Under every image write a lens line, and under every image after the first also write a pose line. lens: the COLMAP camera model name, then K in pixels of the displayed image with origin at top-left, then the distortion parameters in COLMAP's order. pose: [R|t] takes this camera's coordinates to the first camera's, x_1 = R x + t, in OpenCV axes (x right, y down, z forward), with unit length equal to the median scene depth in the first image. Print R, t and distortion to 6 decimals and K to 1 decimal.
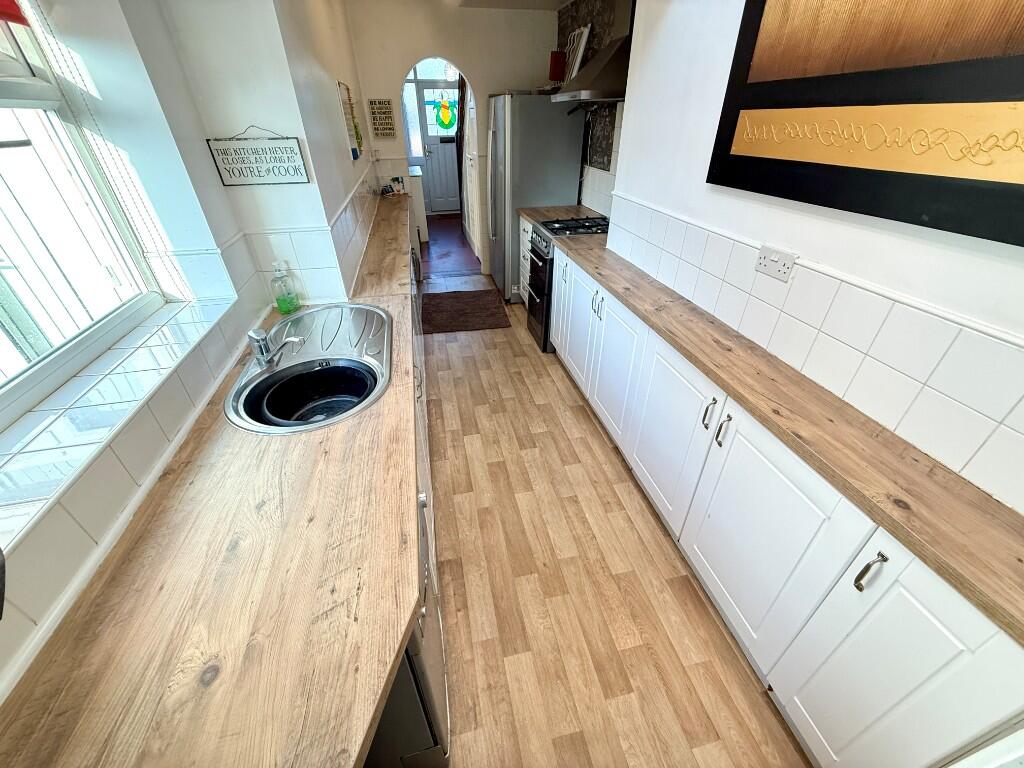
lens RADIAL K [[408.5, 0, 511.7], [0, 408.5, 385.1], [0, 0, 1]] dist [0.000838, -0.000709]
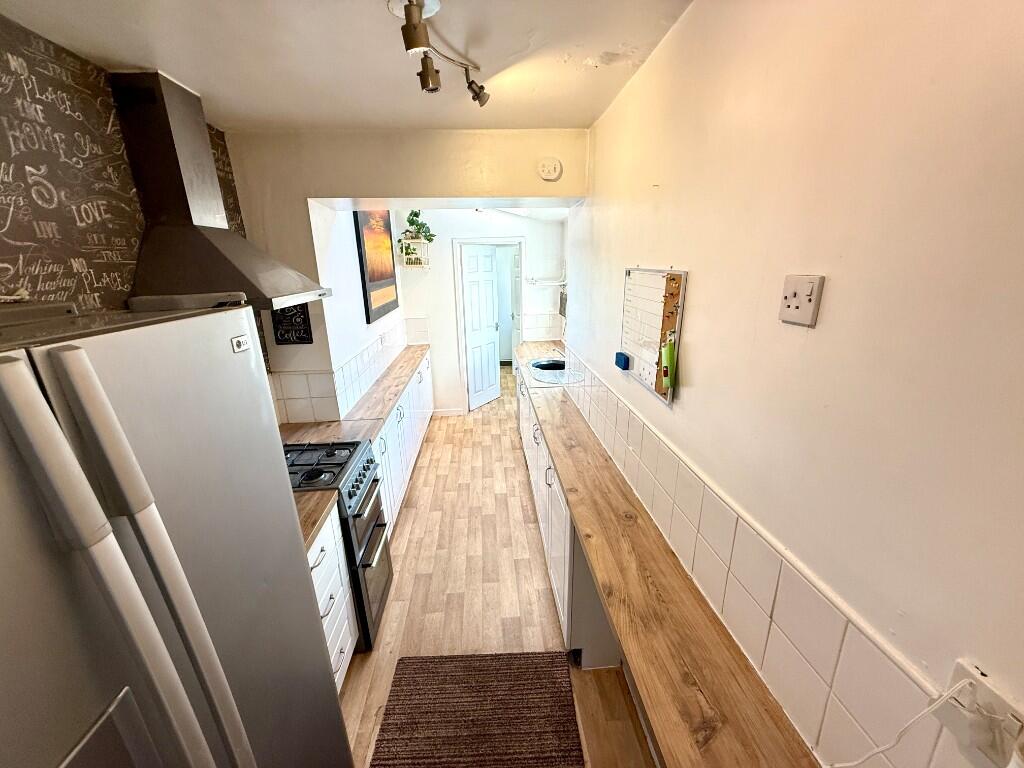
lens RADIAL K [[408.5, 0, 509.5], [0, 408.5, 384.4], [0, 0, 1]] dist [0.000838, -0.000709]
pose [[-0.988381, -0.015314, 0.151226, -0.349076], [0.106702, 0.638654, 0.762060, -1.219755], [-0.108251, 0.769342, -0.629599, 1.675234]]
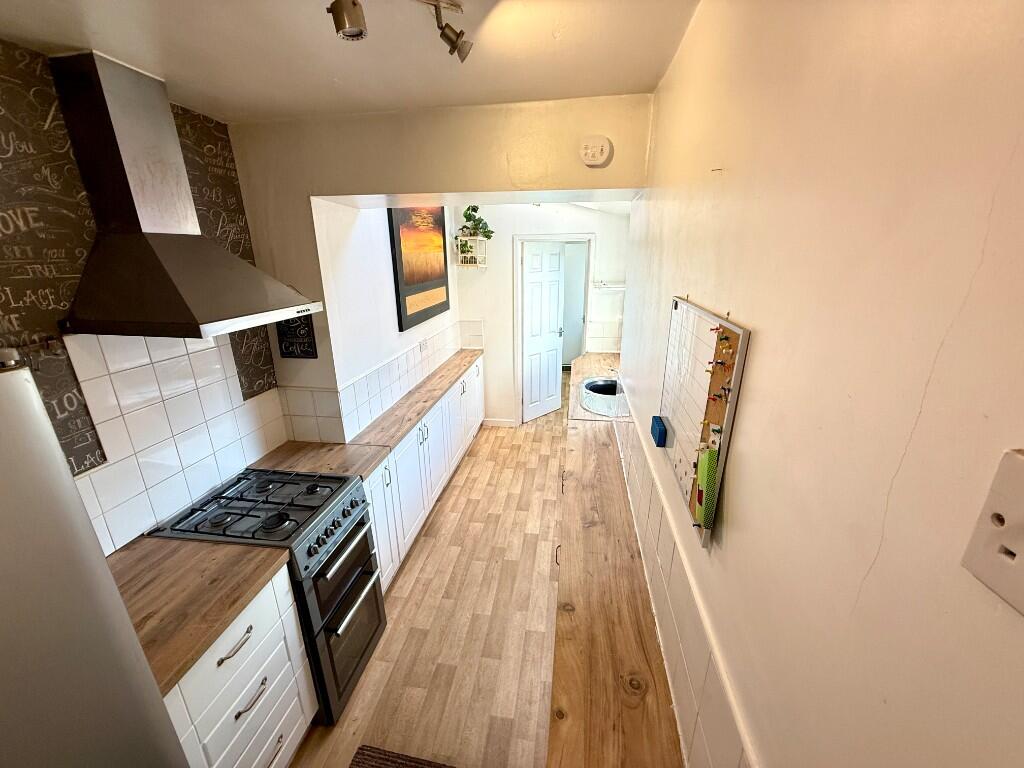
lens RADIAL K [[408.5, 0, 509.5], [0, 408.5, 384.4], [0, 0, 1]] dist [0.000838, -0.000709]
pose [[-0.931689, -0.093312, 0.351067, -0.439683], [0.215845, 0.635124, 0.741639, -1.110723], [-0.292175, 0.766753, -0.571597, 1.449773]]
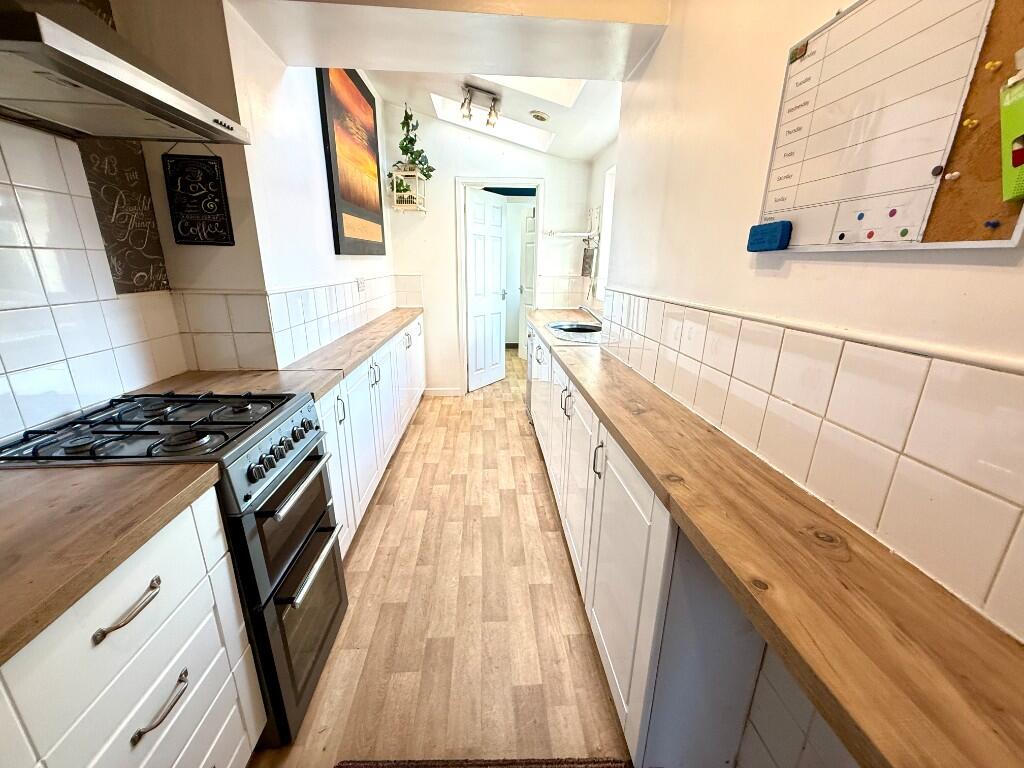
lens RADIAL K [[408.5, 0, 510.1], [0, 408.5, 384.3], [0, 0, 1]] dist [0.000838, -0.000709]
pose [[-0.988105, -0.049294, 0.145669, -0.256875], [0.080129, 0.643456, 0.761278, -0.881395], [-0.131258, 0.763894, -0.631852, 1.537970]]
